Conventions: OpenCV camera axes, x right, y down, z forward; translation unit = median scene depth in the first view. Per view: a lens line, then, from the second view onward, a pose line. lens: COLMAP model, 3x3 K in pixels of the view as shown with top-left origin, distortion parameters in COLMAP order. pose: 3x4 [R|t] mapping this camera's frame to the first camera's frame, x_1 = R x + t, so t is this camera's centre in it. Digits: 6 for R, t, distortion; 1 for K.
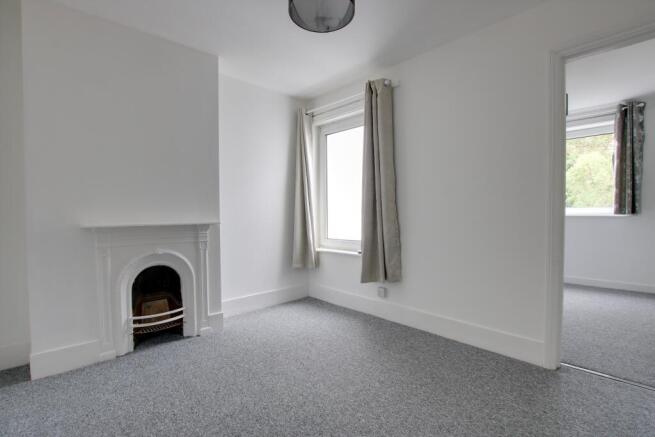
lens RADIAL K [[304.1, 0, 329.7], [0, 304.1, 219.1], [0, 0, 1]] dist [-0.005860, -0.000218]
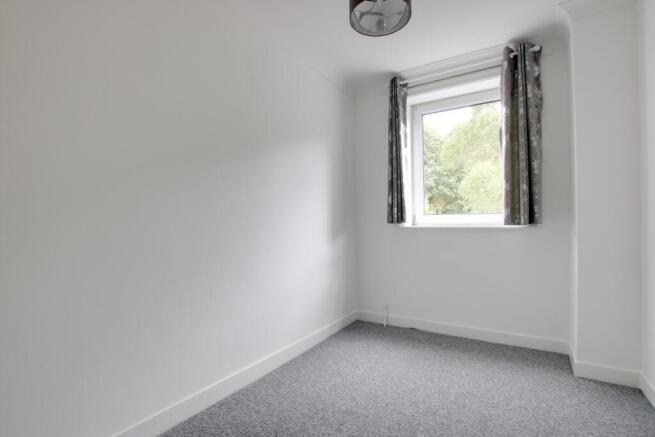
lens RADIAL K [[304.1, 0, 325.8], [0, 304.1, 219.0], [0, 0, 1]] dist [-0.005860, -0.000218]
pose [[0.976245, -0.004283, 0.216628, 0.468731], [0.011852, 0.999363, -0.033654, -0.012055], [-0.216345, 0.035422, 0.975674, 0.494062]]
